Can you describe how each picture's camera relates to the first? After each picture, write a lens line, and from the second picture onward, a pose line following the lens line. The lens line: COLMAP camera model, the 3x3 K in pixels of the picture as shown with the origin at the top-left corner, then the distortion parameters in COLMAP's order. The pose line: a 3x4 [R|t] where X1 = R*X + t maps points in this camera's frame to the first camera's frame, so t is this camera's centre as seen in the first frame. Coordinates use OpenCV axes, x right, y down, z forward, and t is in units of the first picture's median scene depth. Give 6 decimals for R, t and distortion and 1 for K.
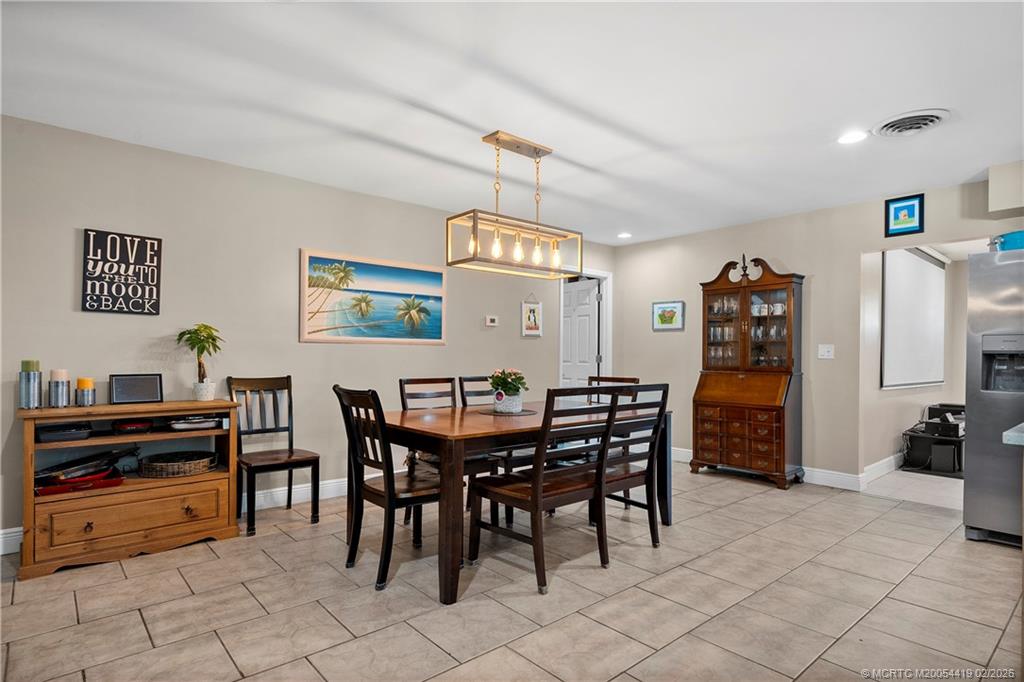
lens RADIAL K [[543.1, 0, 507.9], [0, 543.1, 356.6], [0, 0, 1]] dist [0.004742, 0.000823]
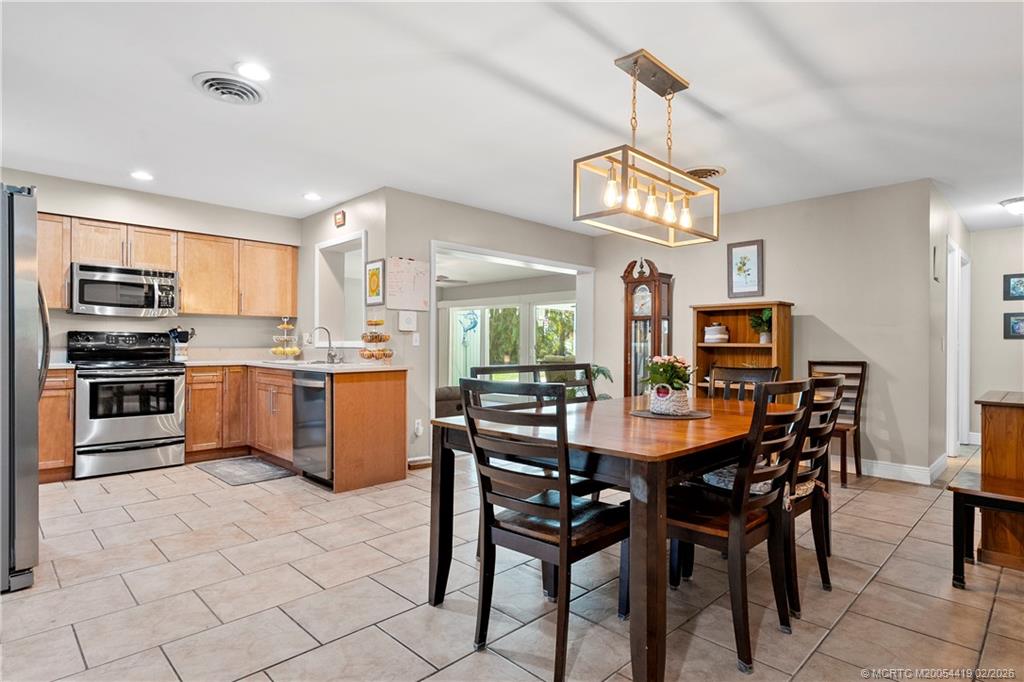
lens RADIAL K [[535.2, 0, 512.0], [0, 535.2, 341.0], [0, 0, 1]] dist [0.000127, -0.000035]
pose [[-0.997323, -0.013336, -0.071896, 0.239693], [-0.013084, 0.999907, -0.003973, 0.005309], [0.071942, -0.003022, -0.997404, 1.534069]]
